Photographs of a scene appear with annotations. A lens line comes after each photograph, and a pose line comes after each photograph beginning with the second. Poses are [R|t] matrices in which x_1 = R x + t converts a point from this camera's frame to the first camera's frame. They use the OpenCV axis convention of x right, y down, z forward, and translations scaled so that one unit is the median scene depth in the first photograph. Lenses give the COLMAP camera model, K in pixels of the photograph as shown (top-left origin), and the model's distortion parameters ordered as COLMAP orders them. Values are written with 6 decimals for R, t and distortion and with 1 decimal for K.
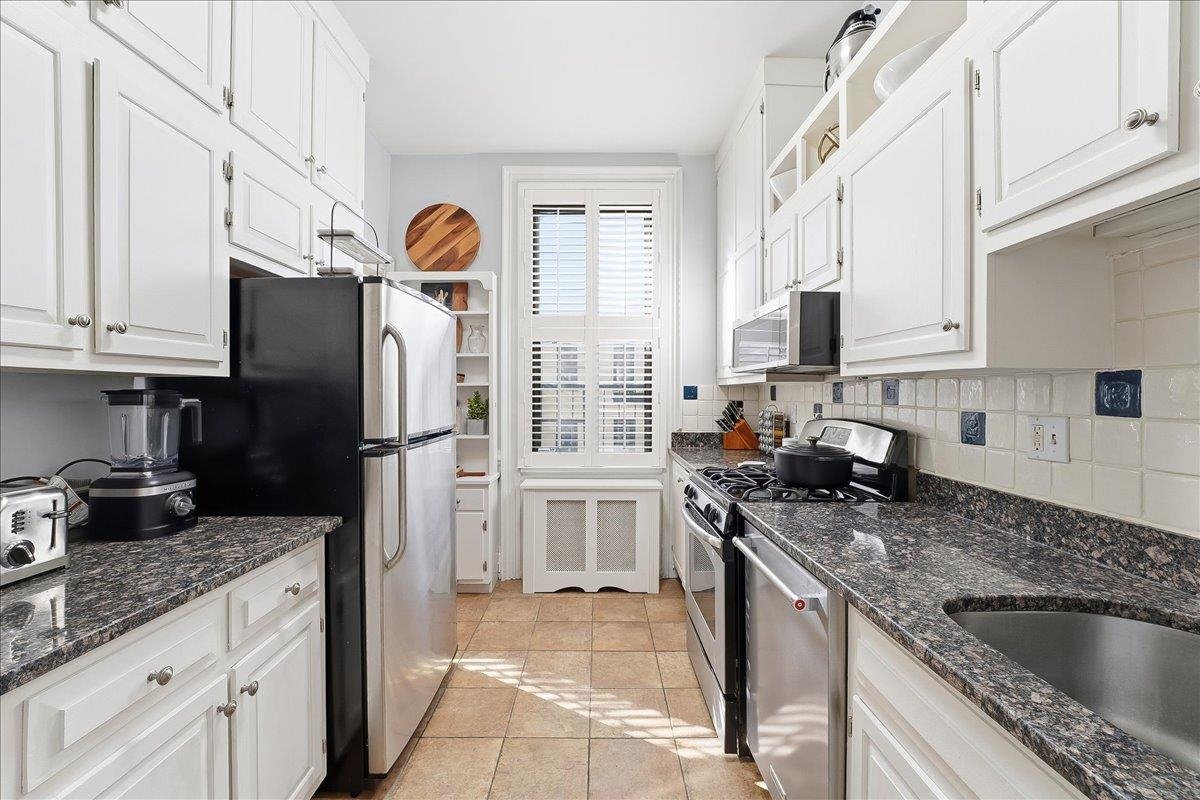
lens RADIAL K [[497.1, 0, 595.9], [0, 497.1, 395.8], [0, 0, 1]] dist [-0.018374, 0.000340]
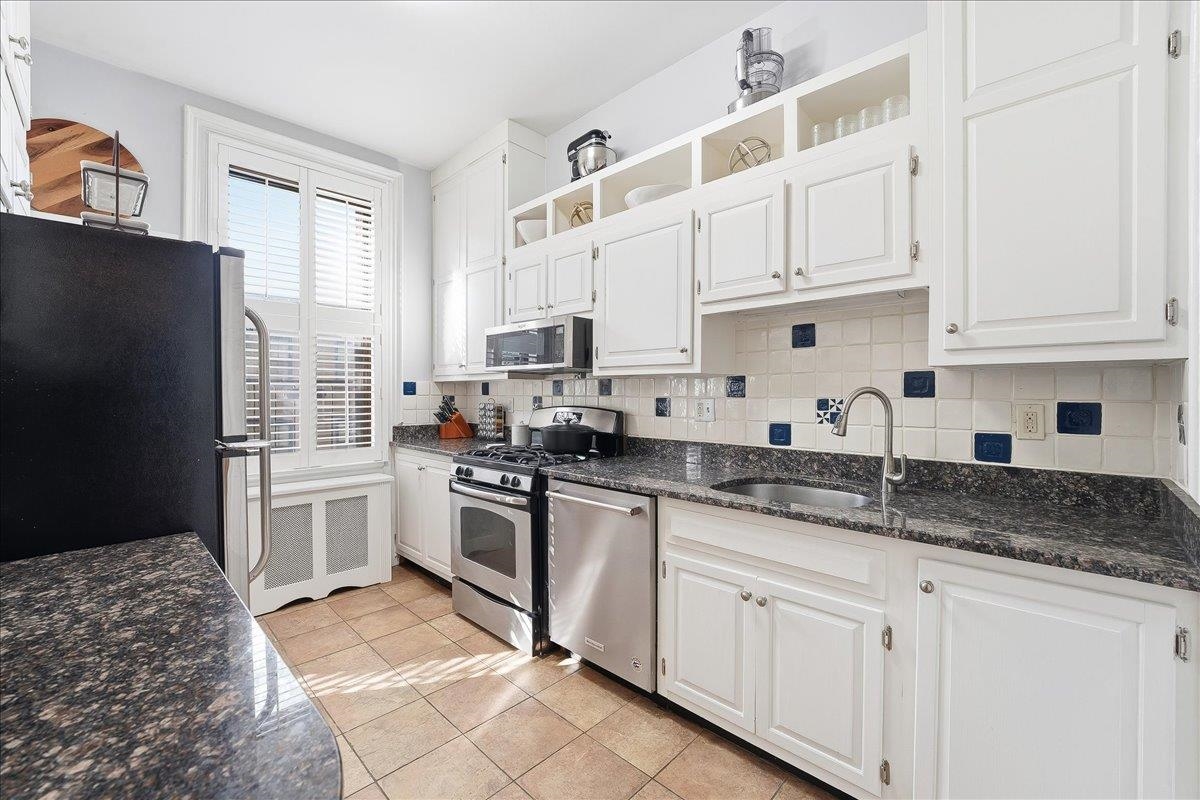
lens RADIAL K [[492.3, 0, 595.7], [0, 492.3, 400.8], [0, 0, 1]] dist [-0.015315, 0.000041]
pose [[0.701014, -0.014142, 0.713007, -0.498863], [0.005600, 0.999882, 0.014326, 0.013068], [-0.713125, -0.006050, 0.701011, -0.043039]]
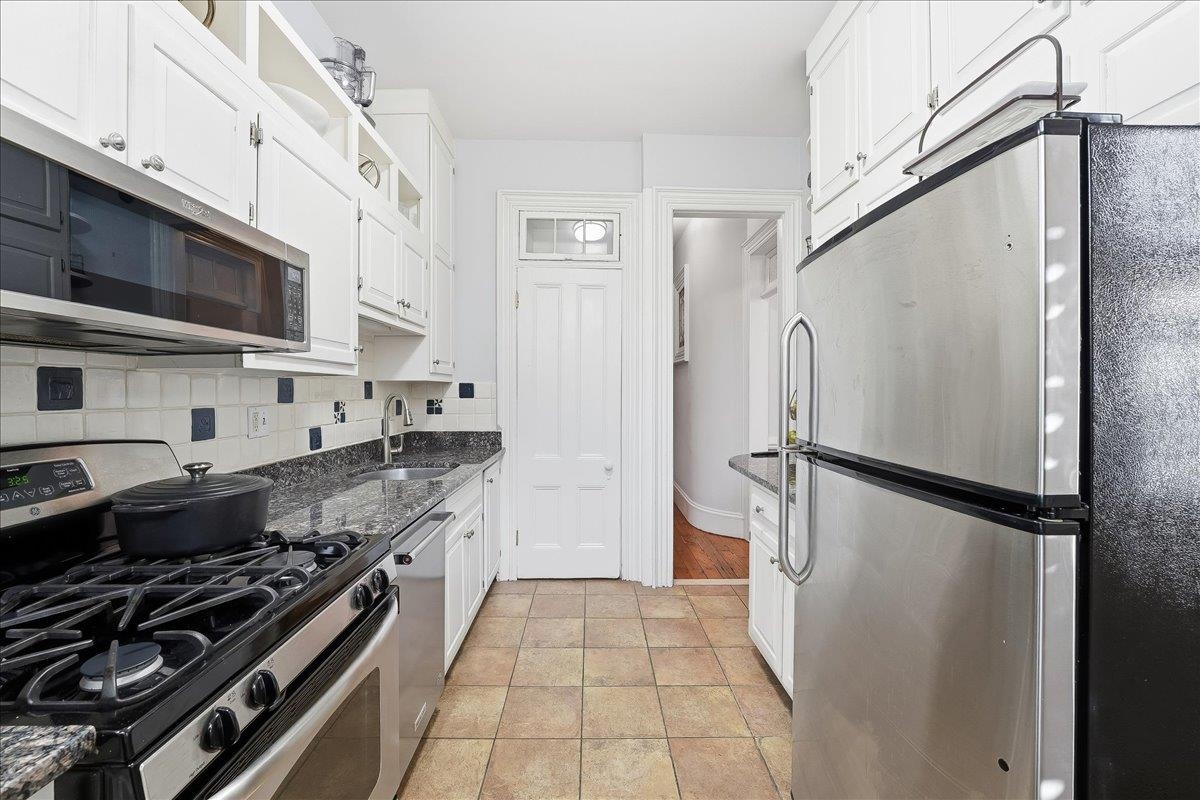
lens RADIAL K [[497.1, 0, 595.9], [0, 497.1, 395.8], [0, 0, 1]] dist [-0.018374, 0.000340]
pose [[-0.999886, 0.001560, -0.015042, -0.029796], [0.001294, 0.999843, 0.017690, -0.009024], [0.015068, 0.017669, -0.999730, 1.572322]]
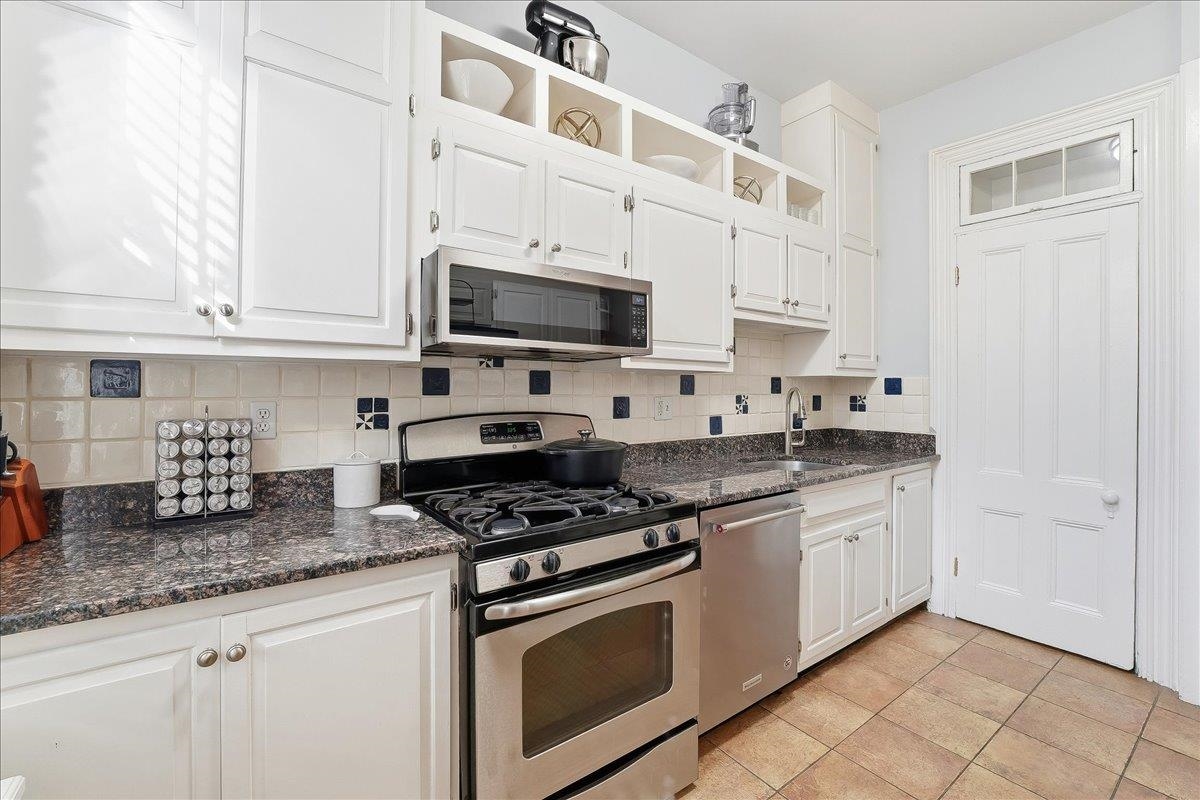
lens RADIAL K [[518.6, 0, 596.9], [0, 518.6, 390.1], [0, 0, 1]] dist [-0.011254, 0.000937]
pose [[-0.593423, -0.004073, 0.804880, -0.351261], [0.002494, 0.999973, 0.006898, 0.000672], [-0.804887, 0.006101, -0.593397, 1.537630]]
